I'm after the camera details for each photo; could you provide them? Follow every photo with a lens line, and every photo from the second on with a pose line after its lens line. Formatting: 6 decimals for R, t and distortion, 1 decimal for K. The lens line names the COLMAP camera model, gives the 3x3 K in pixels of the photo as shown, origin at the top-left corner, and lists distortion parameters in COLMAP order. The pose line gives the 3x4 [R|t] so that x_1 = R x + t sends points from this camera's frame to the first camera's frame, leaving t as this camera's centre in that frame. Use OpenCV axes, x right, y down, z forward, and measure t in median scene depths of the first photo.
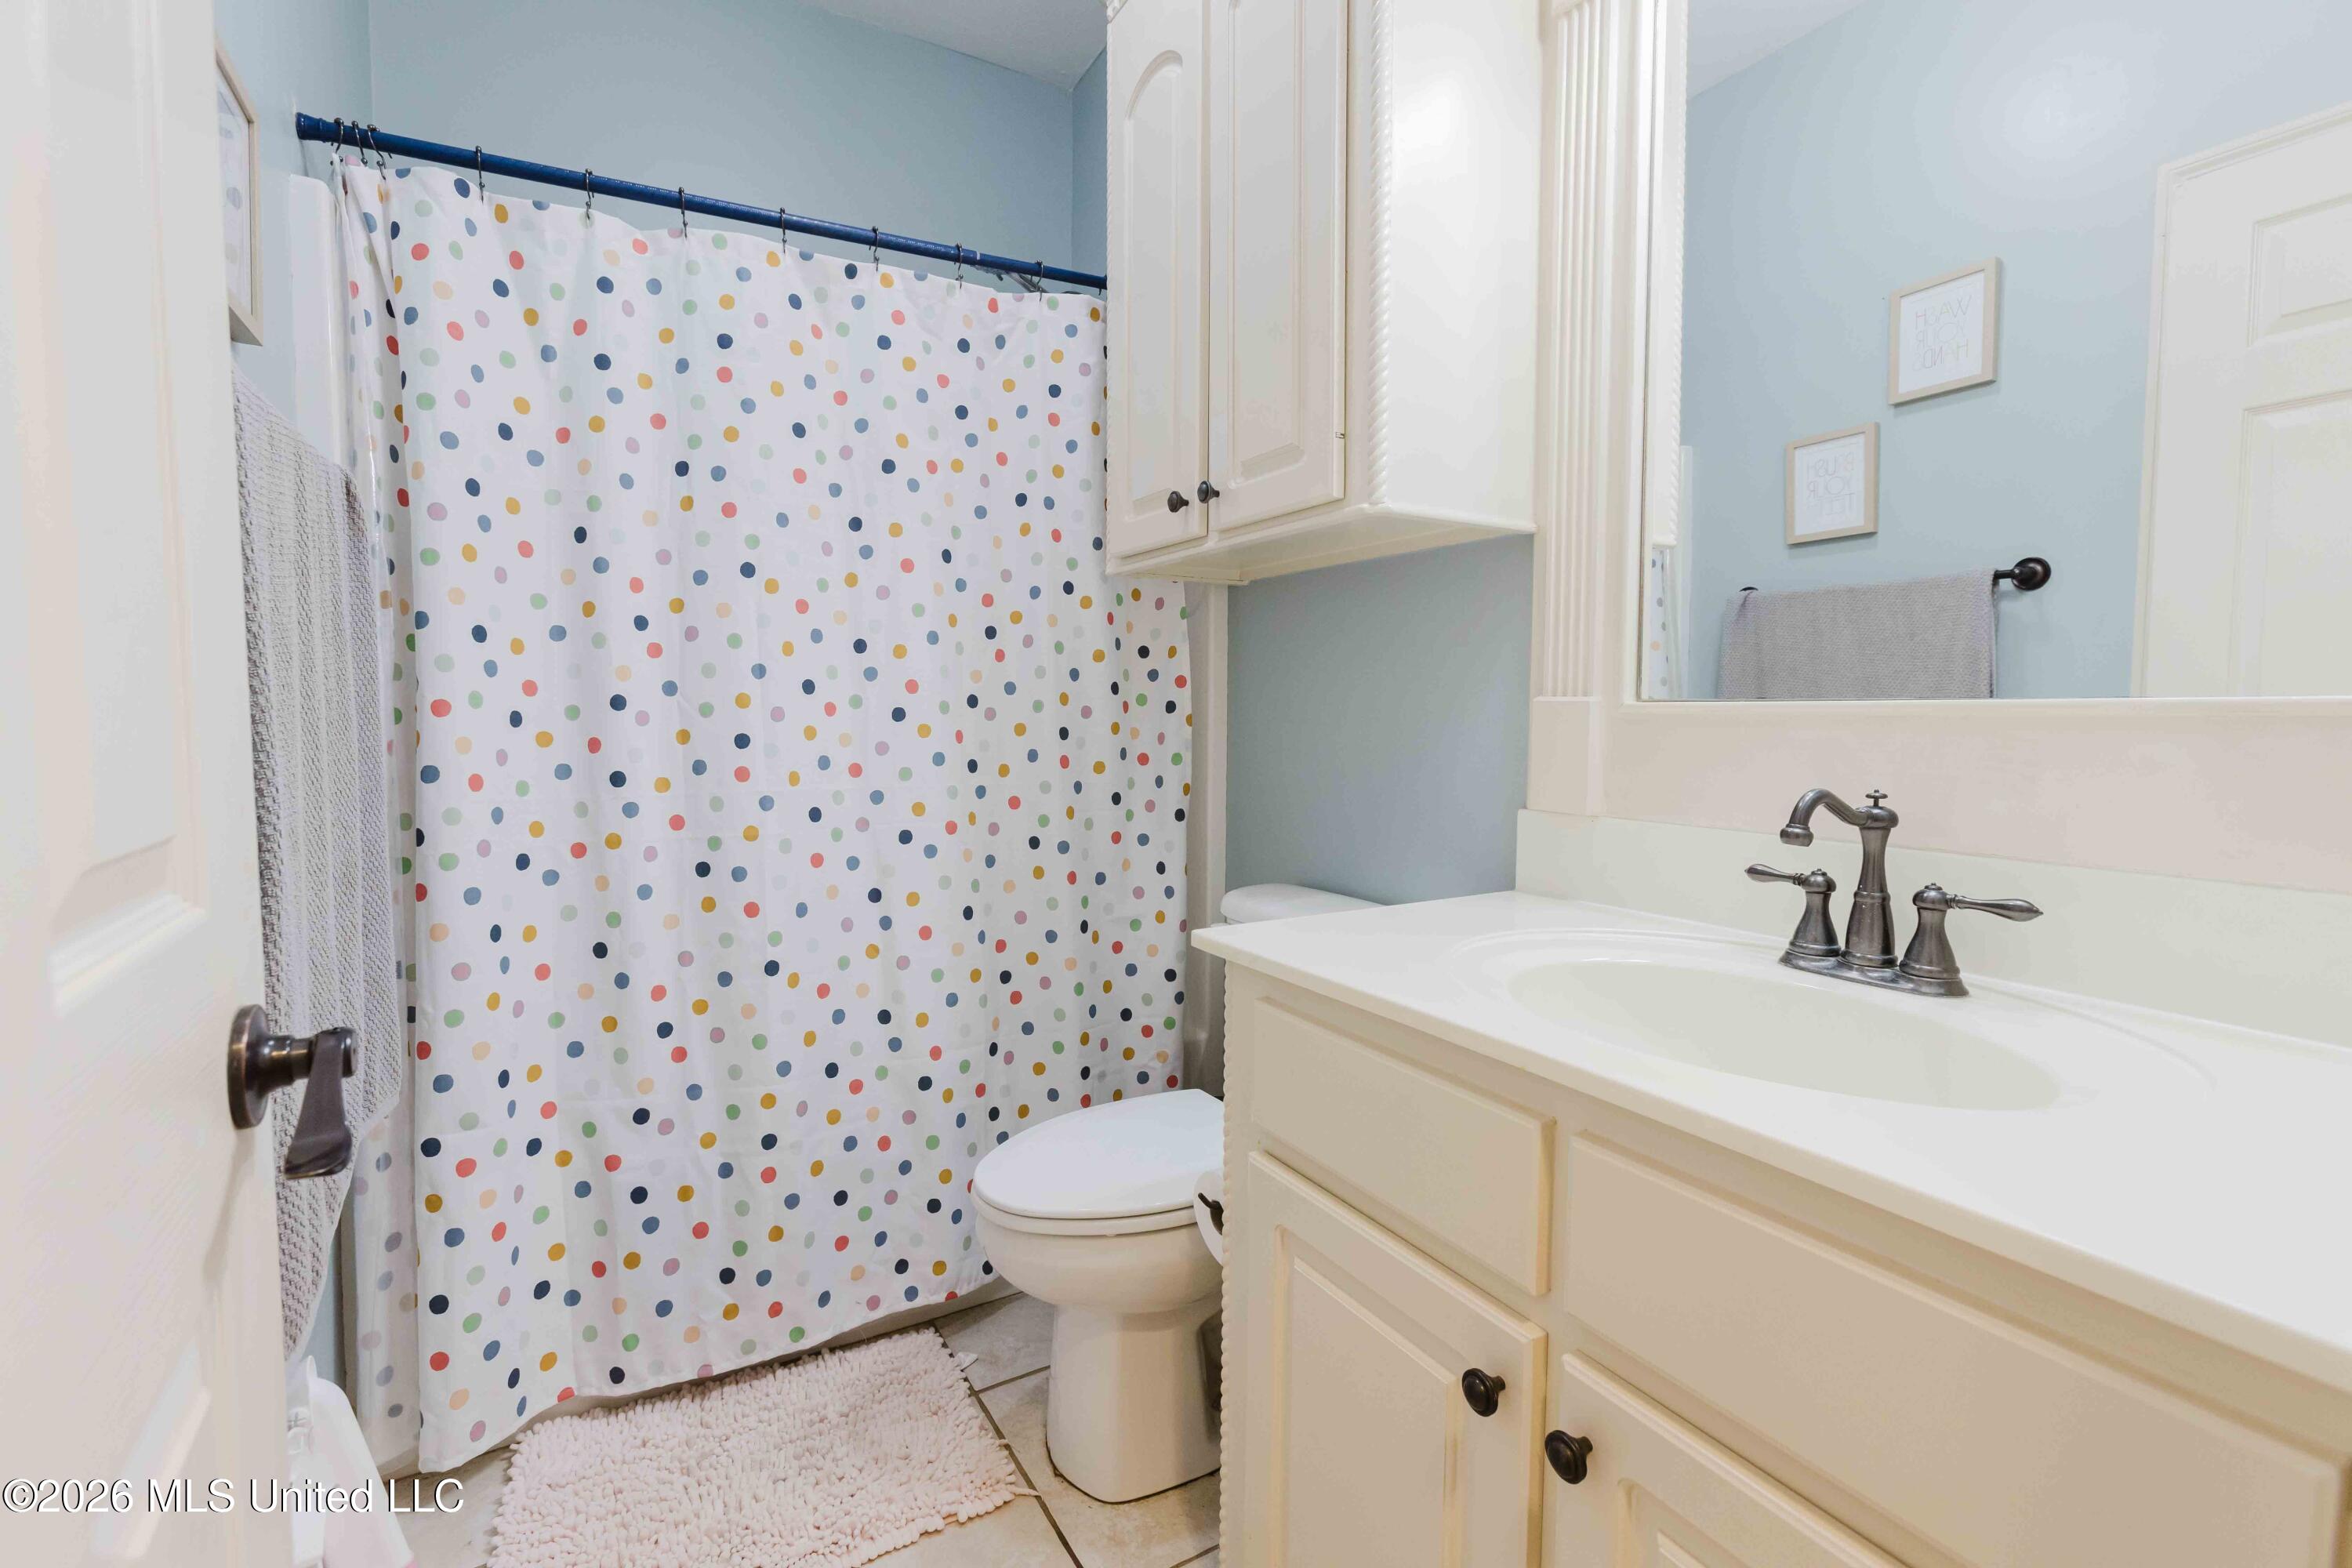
lens RADIAL K [[1041.8, 0, 1169.9], [0, 1041.8, 767.9], [0, 0, 1]] dist [-0.034535, 0.030413]
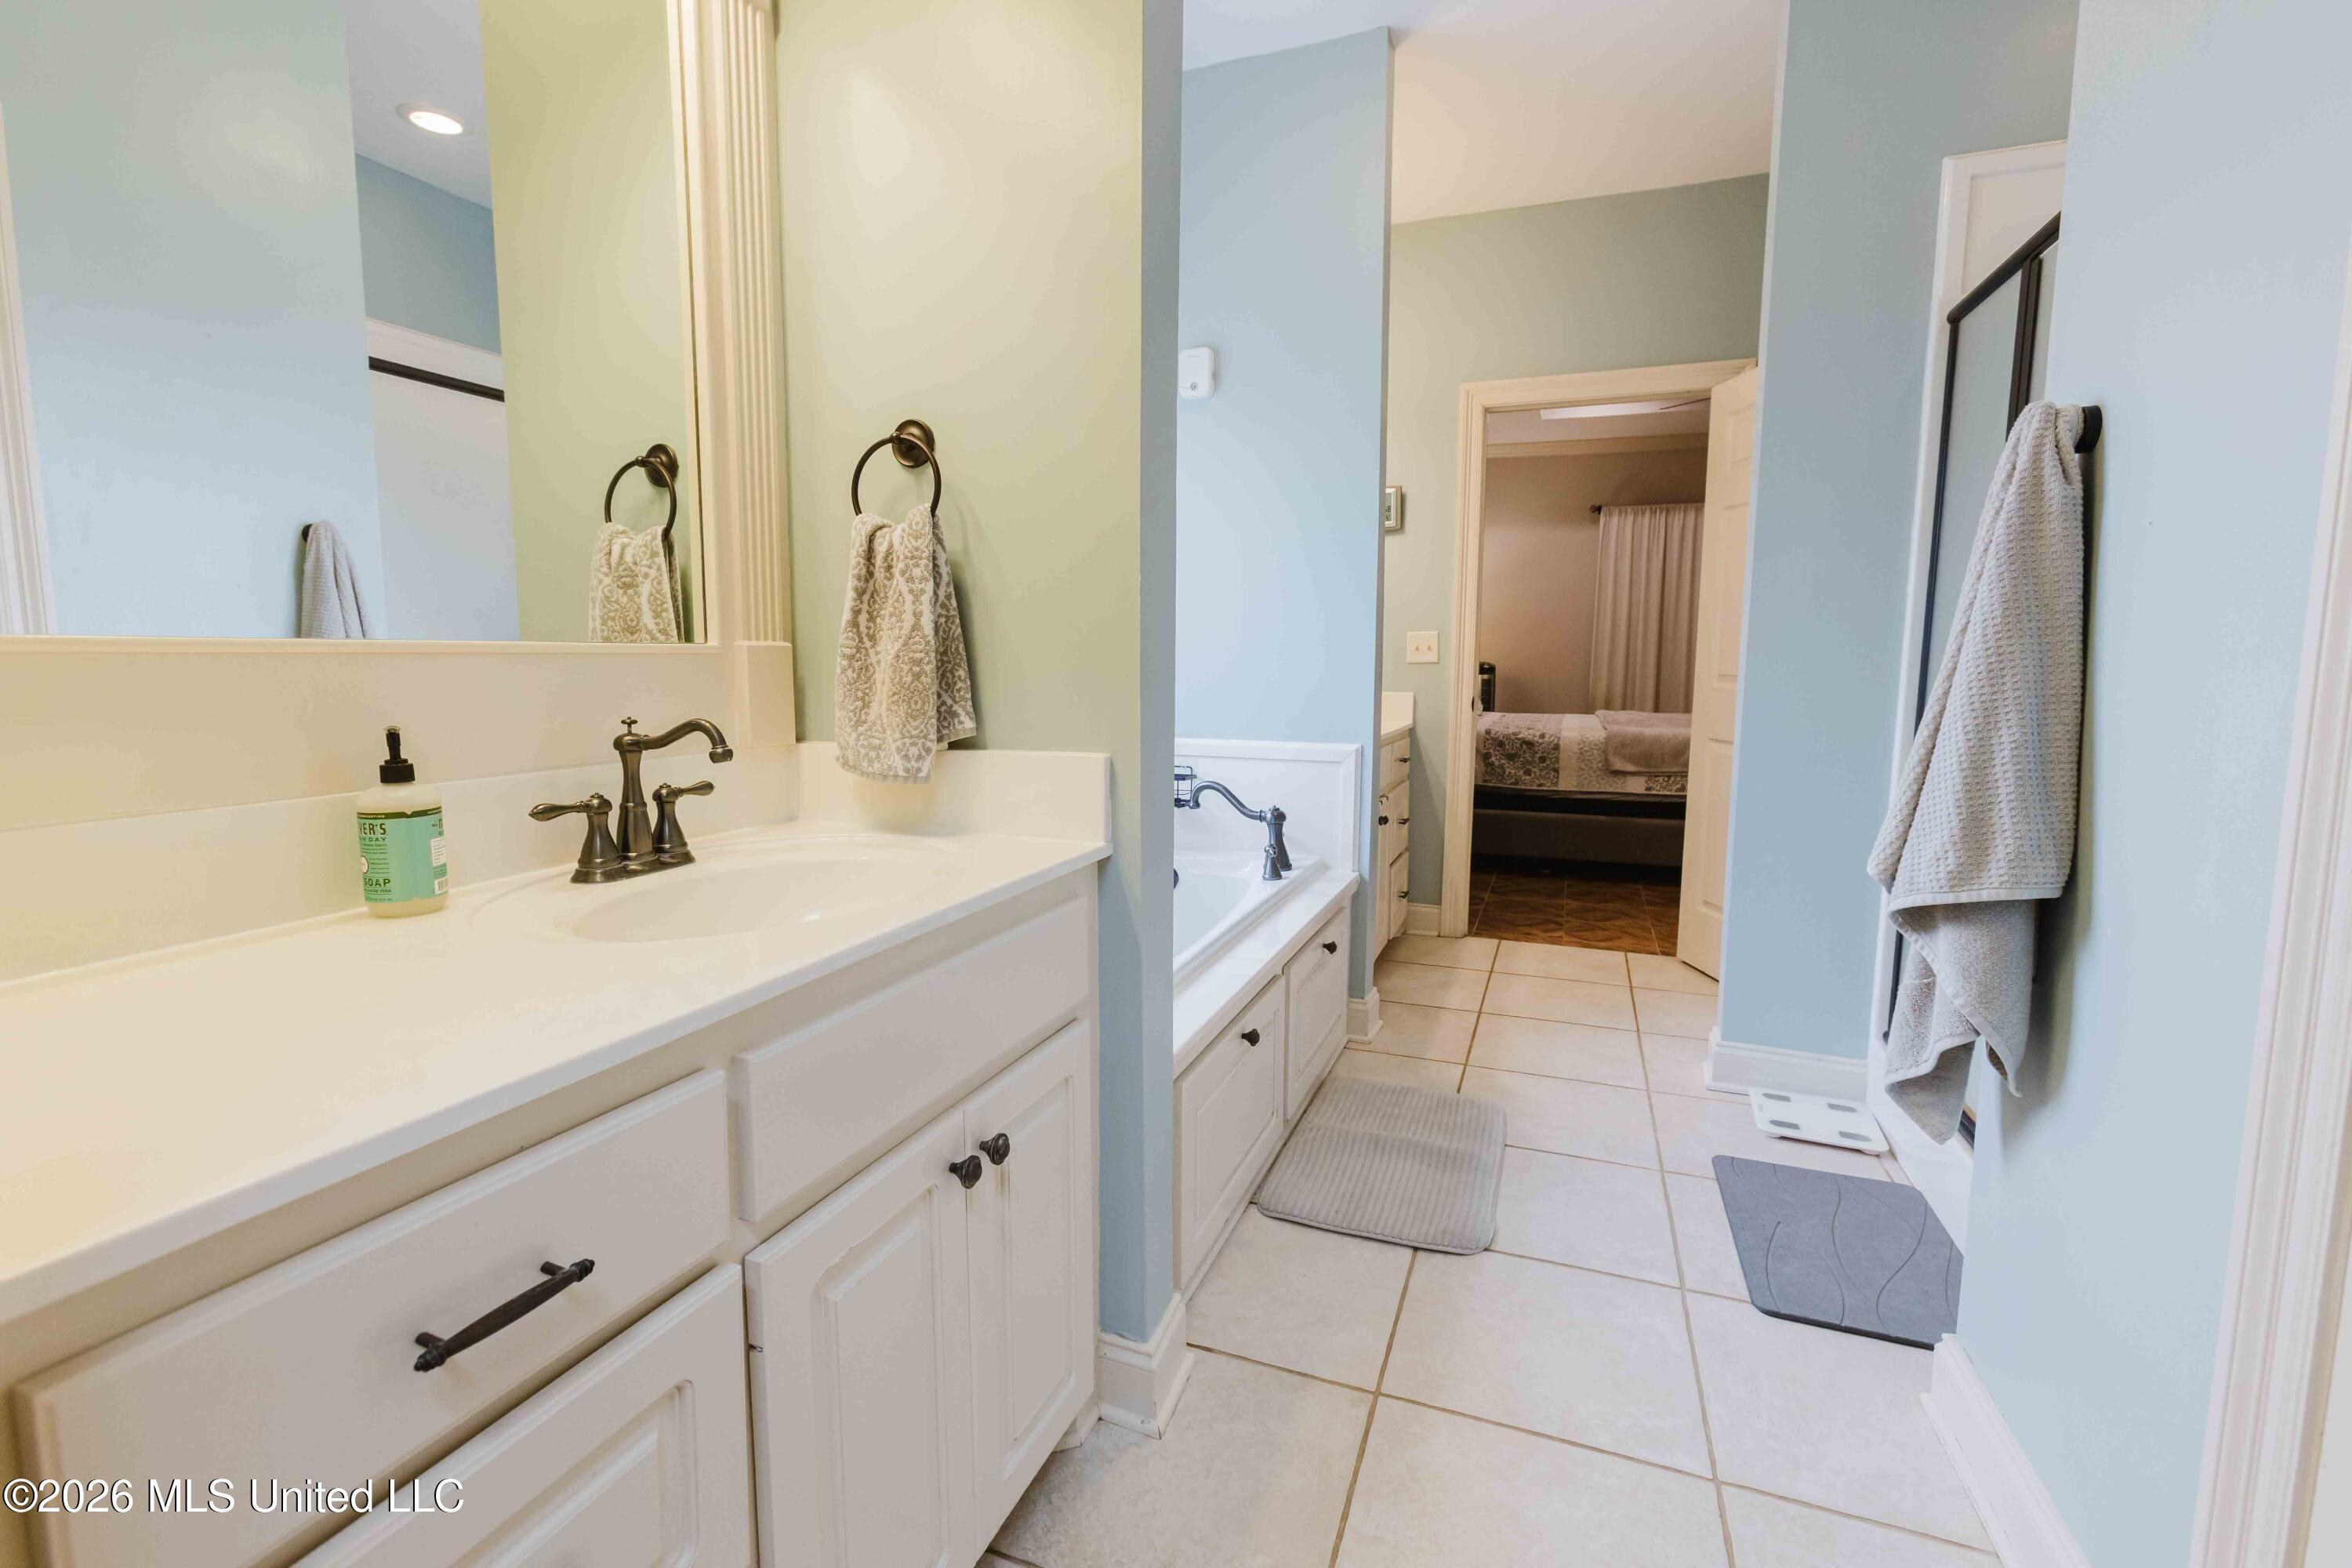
lens RADIAL K [[1041.8, 0, 1169.9], [0, 1041.8, 767.9], [0, 0, 1]] dist [-0.034535, 0.030413]
pose [[-0.614386, -0.089400, 0.783924, -0.726699], [0.045232, 0.987935, 0.148116, -0.078969], [-0.787708, 0.126459, -0.602930, 1.256007]]
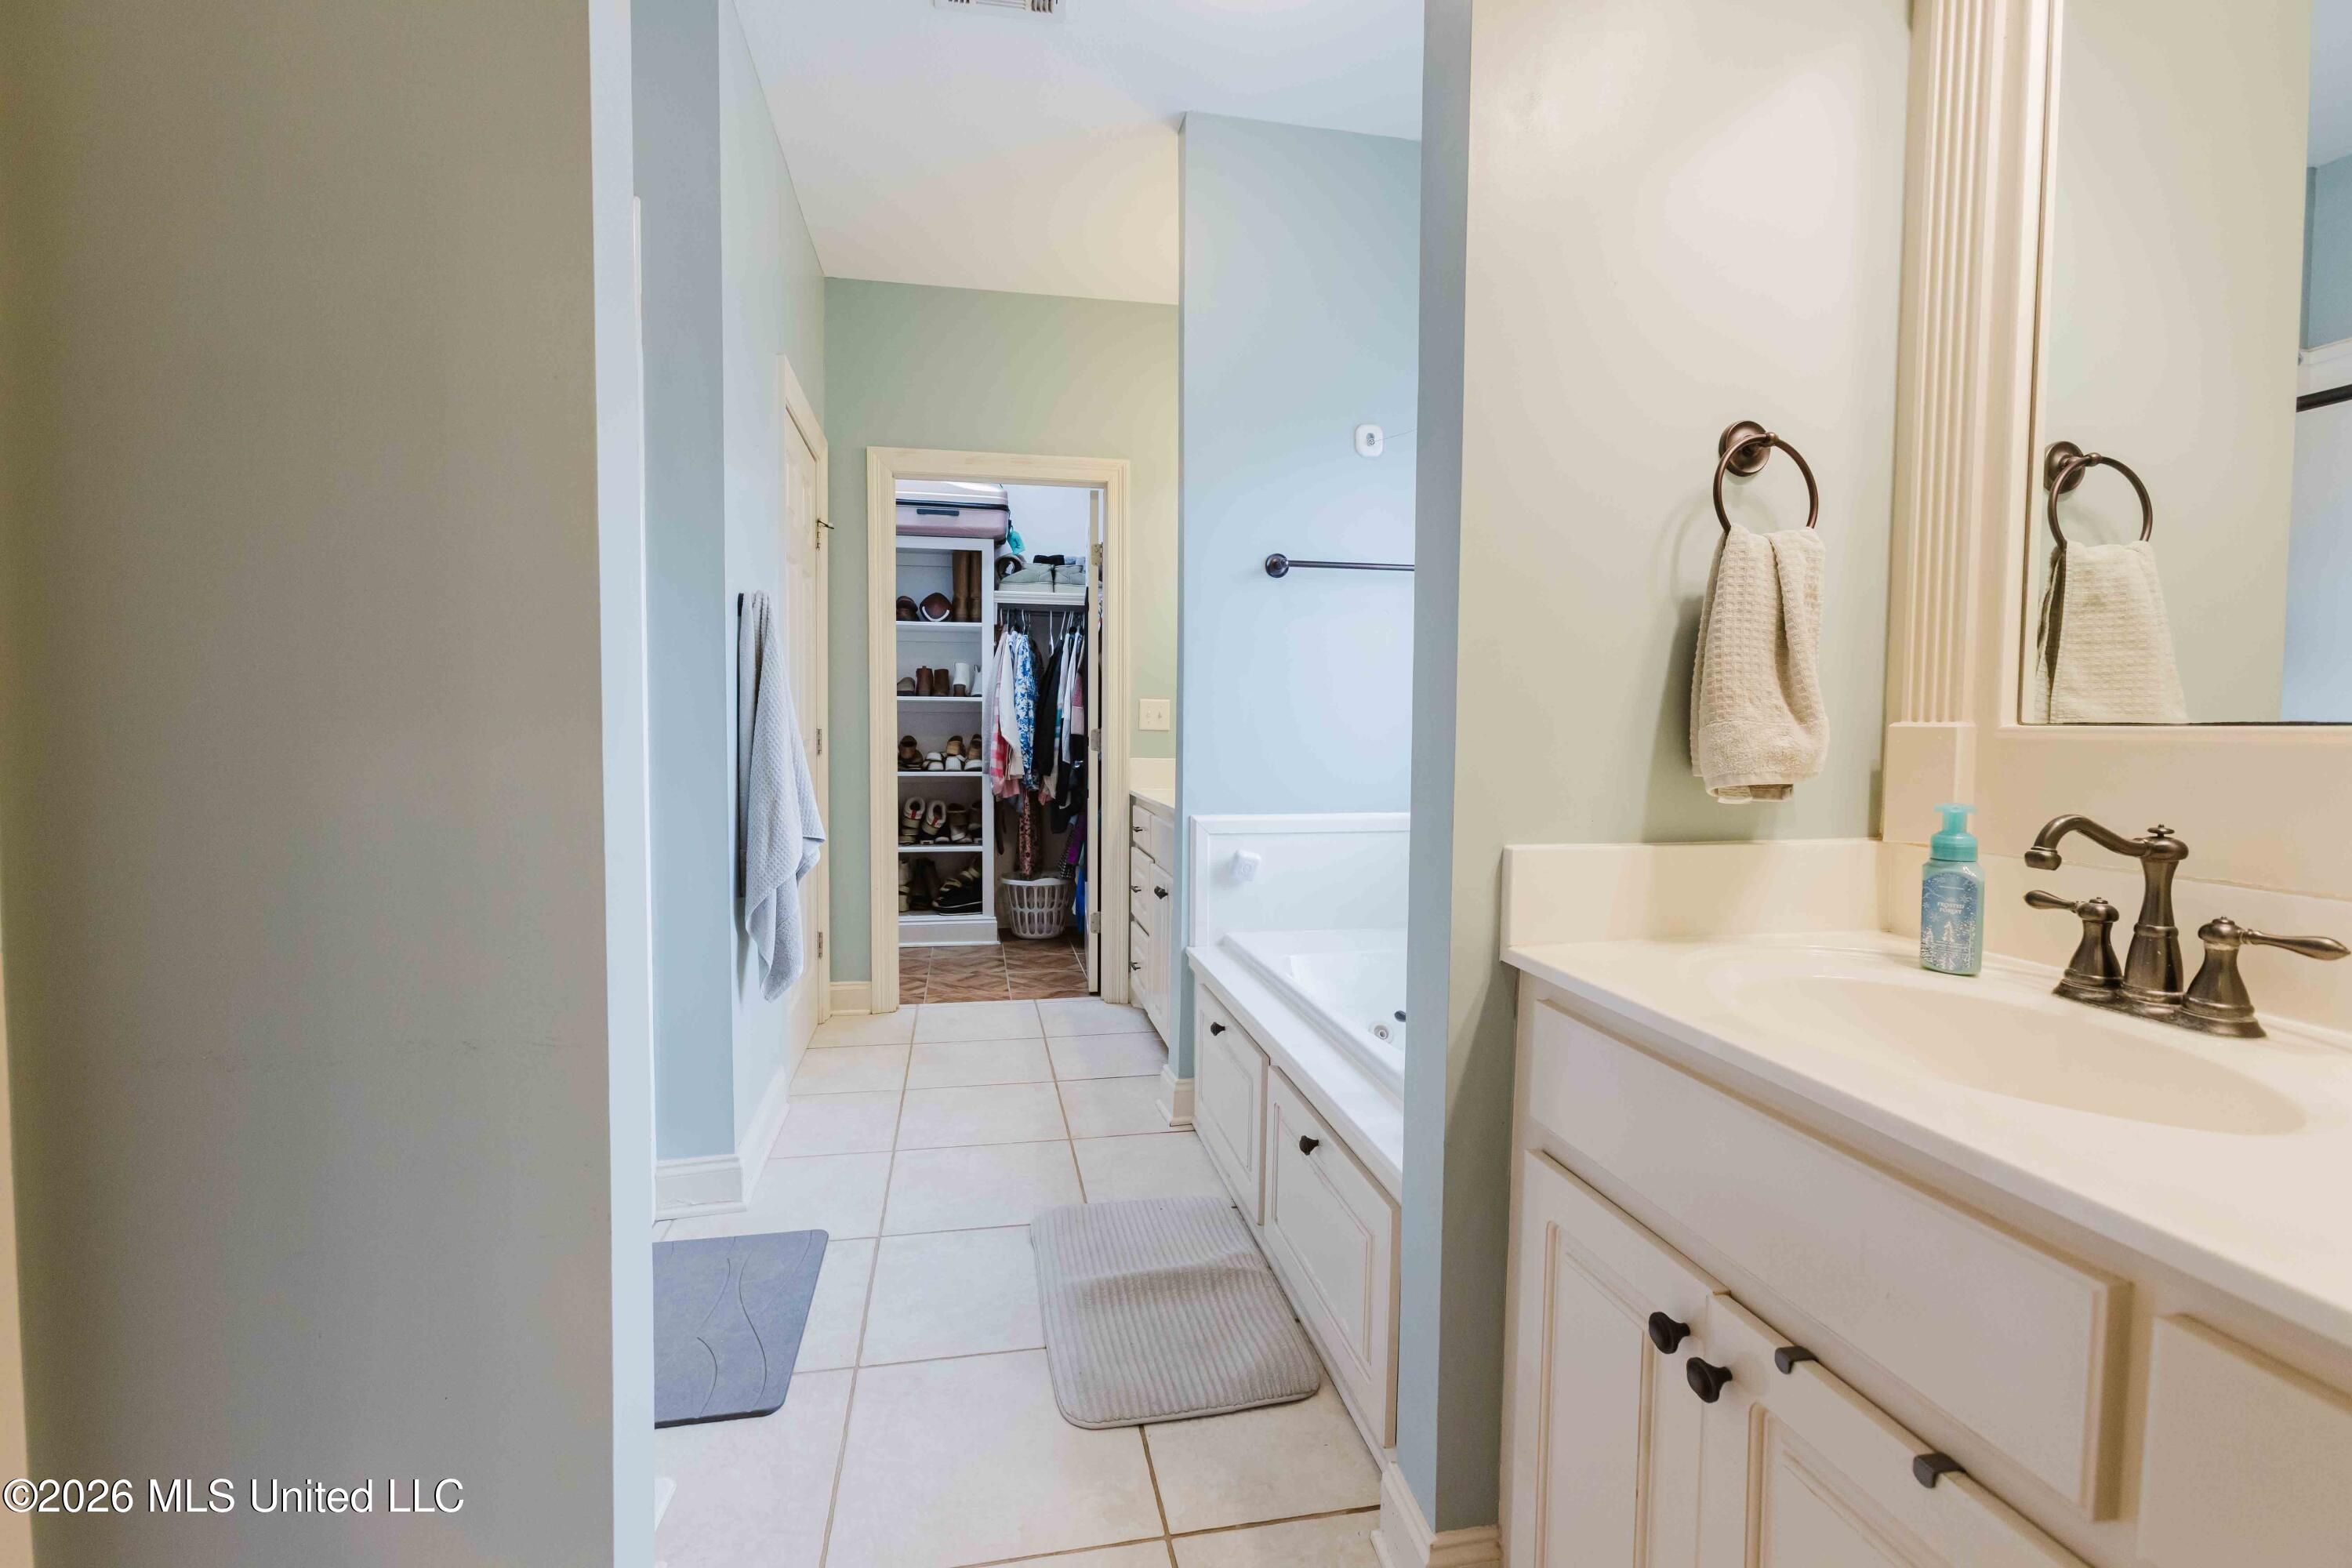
lens RADIAL K [[1041.8, 0, 1169.9], [0, 1041.8, 767.9], [0, 0, 1]] dist [-0.034535, 0.030413]
pose [[0.939930, 0.017862, -0.340898, 0.144471], [-0.025845, 0.999487, -0.018889, 0.017424], [0.340386, 0.026565, 0.939910, -0.224246]]
